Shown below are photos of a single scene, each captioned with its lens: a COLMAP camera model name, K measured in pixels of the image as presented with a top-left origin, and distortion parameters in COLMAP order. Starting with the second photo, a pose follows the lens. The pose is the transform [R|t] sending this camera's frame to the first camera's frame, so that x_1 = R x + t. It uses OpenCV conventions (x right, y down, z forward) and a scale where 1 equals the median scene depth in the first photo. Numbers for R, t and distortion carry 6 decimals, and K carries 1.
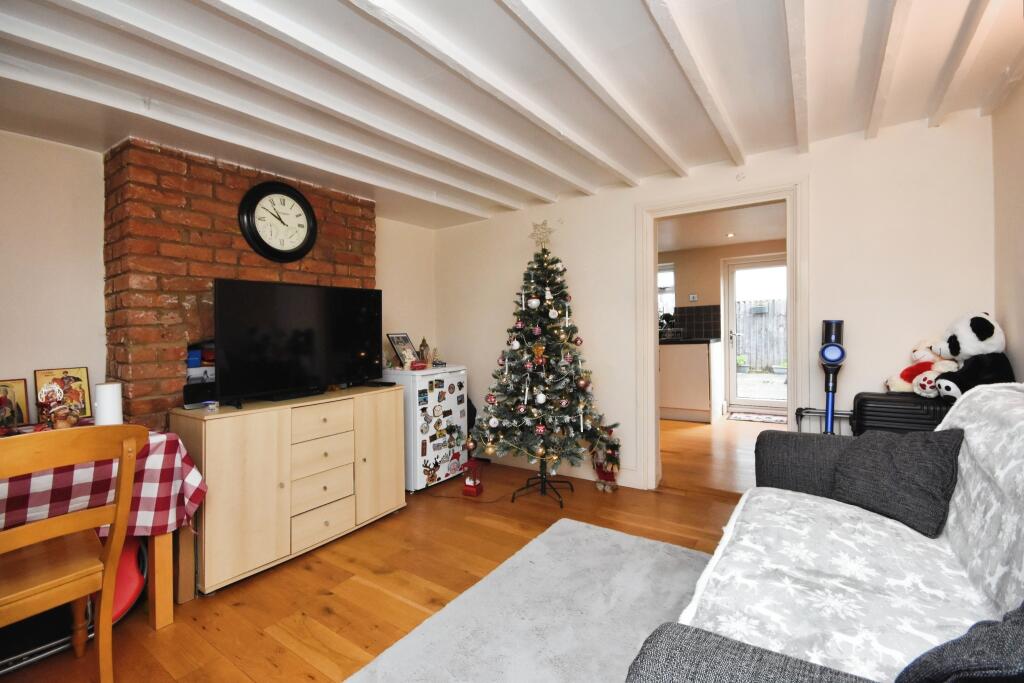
lens RADIAL K [[448.1, 0, 514.4], [0, 448.1, 356.9], [0, 0, 1]] dist [0.006164, -0.009848]
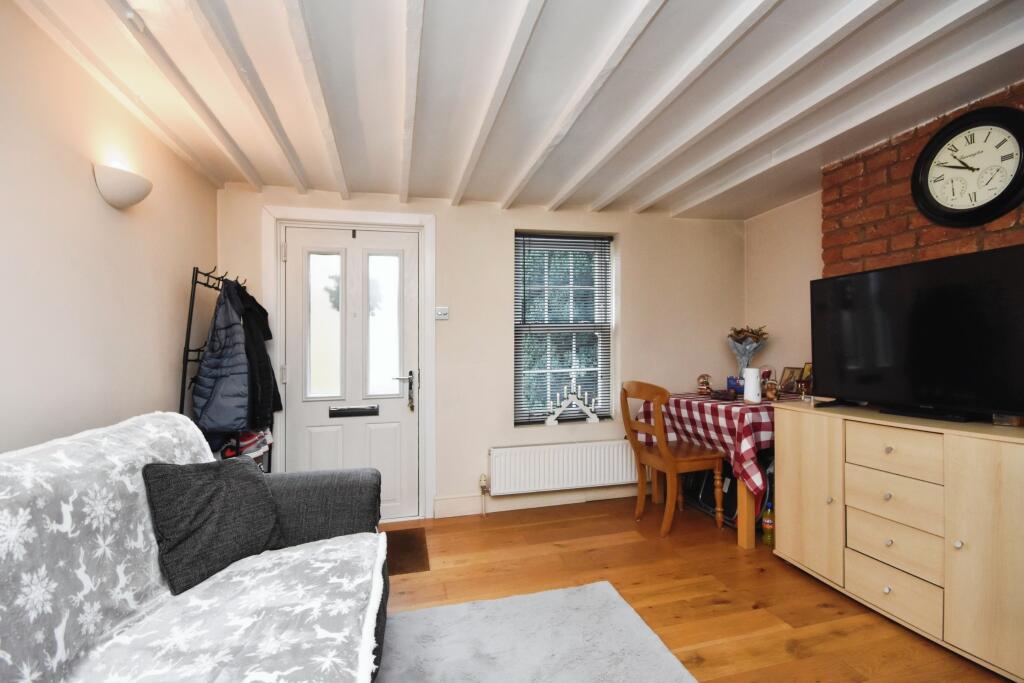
lens RADIAL K [[448.1, 0, 512.2], [0, 448.1, 343.1], [0, 0, 1]] dist [0.006164, -0.009848]
pose [[-0.655561, 0.032099, -0.754460, 0.535010], [-0.004236, 0.998924, 0.046181, -0.065024], [0.755130, 0.033470, -0.654720, 1.031555]]
